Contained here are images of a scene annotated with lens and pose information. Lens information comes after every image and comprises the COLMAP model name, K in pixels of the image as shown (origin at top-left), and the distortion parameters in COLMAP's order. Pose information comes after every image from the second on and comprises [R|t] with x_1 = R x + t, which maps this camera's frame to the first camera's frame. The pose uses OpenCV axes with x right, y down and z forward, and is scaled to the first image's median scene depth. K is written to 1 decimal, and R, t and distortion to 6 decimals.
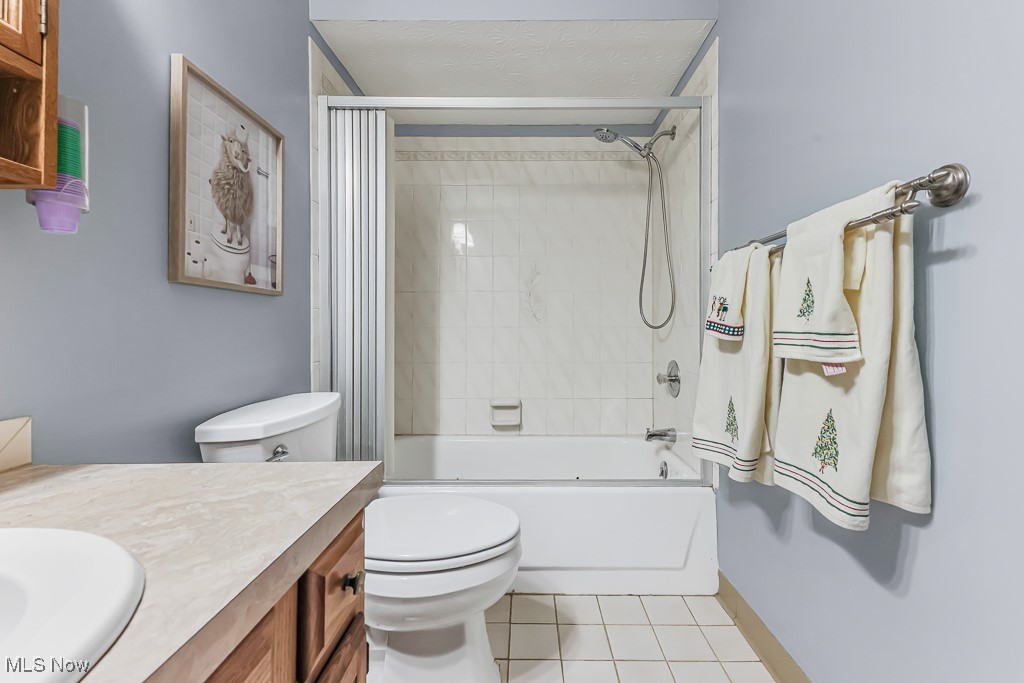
lens RADIAL K [[431.1, 0, 533.6], [0, 431.1, 325.2], [0, 0, 1]] dist [0.006311, -0.003146]
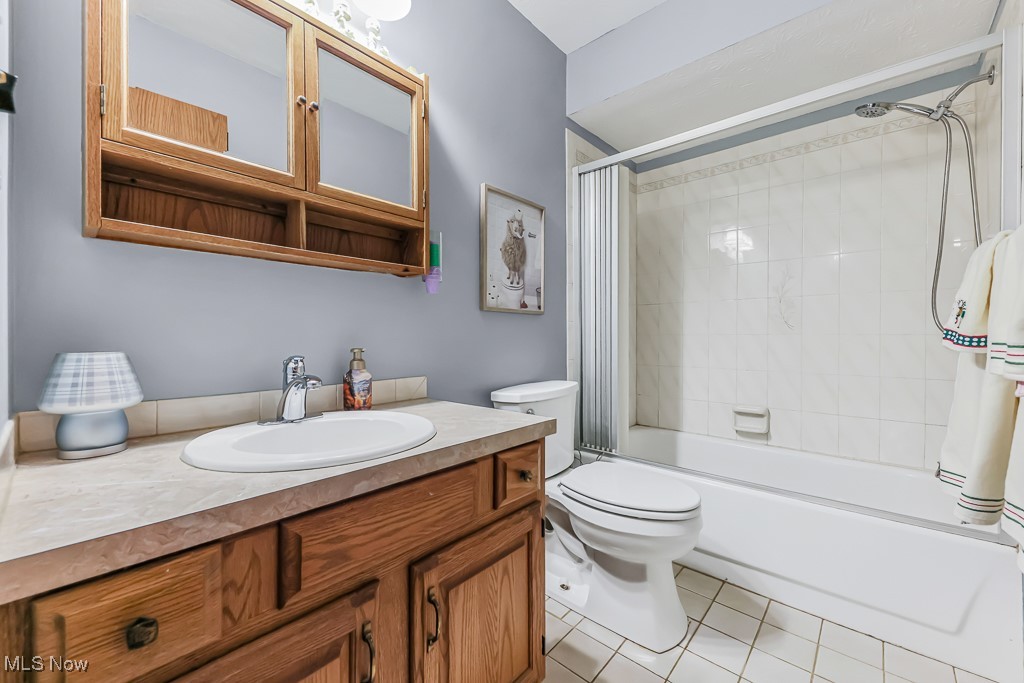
lens RADIAL K [[406.2, 0, 511.6], [0, 406.2, 338.0], [0, 0, 1]] dist [-0.003238, -0.000906]
pose [[0.744860, 0.005749, -0.667196, 0.291556], [0.005498, 0.999876, 0.014754, -0.007859], [0.667198, -0.014658, 0.744737, -0.135446]]
